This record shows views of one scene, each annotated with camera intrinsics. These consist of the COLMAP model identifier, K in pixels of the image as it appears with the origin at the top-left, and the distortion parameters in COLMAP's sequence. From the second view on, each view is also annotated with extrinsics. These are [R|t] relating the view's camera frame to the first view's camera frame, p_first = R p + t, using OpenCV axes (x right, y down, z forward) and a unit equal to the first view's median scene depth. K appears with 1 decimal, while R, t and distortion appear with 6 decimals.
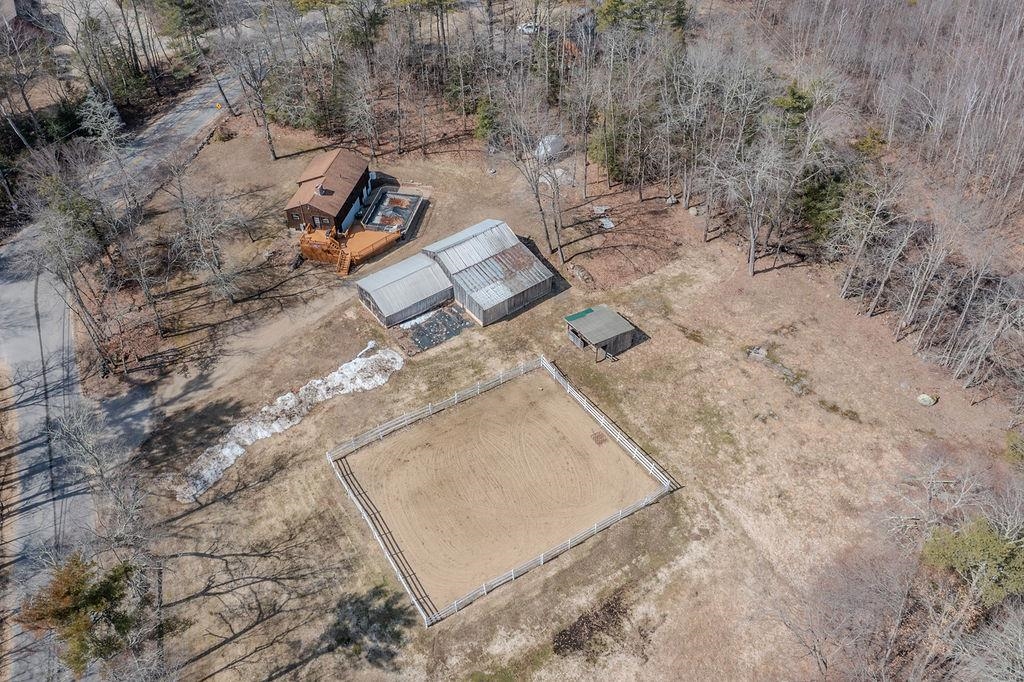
lens RADIAL K [[807.1, 0, 516.1], [0, 807.1, 339.6], [0, 0, 1]] dist [-0.009285, 0.006626]
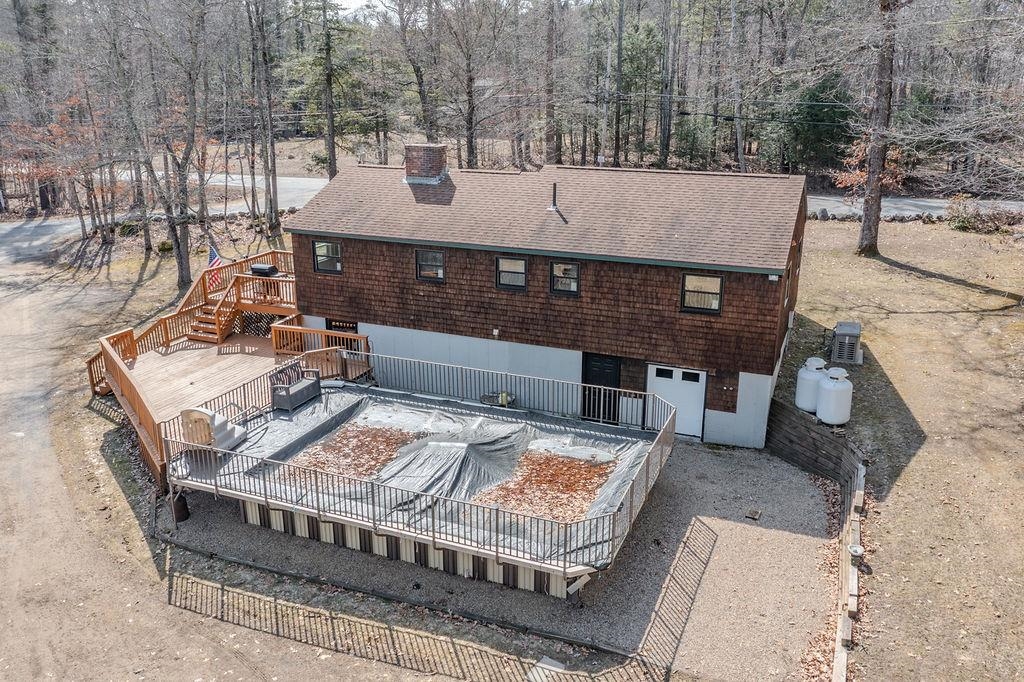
lens RADIAL K [[807.1, 0, 516.1], [0, 807.1, 339.6], [0, 0, 1]] dist [-0.009285, 0.006626]
pose [[-0.204121, 0.292622, -0.934188, -0.017775], [-0.667606, 0.656337, 0.351461, -0.286186], [0.715987, 0.695410, 0.061384, 1.177641]]
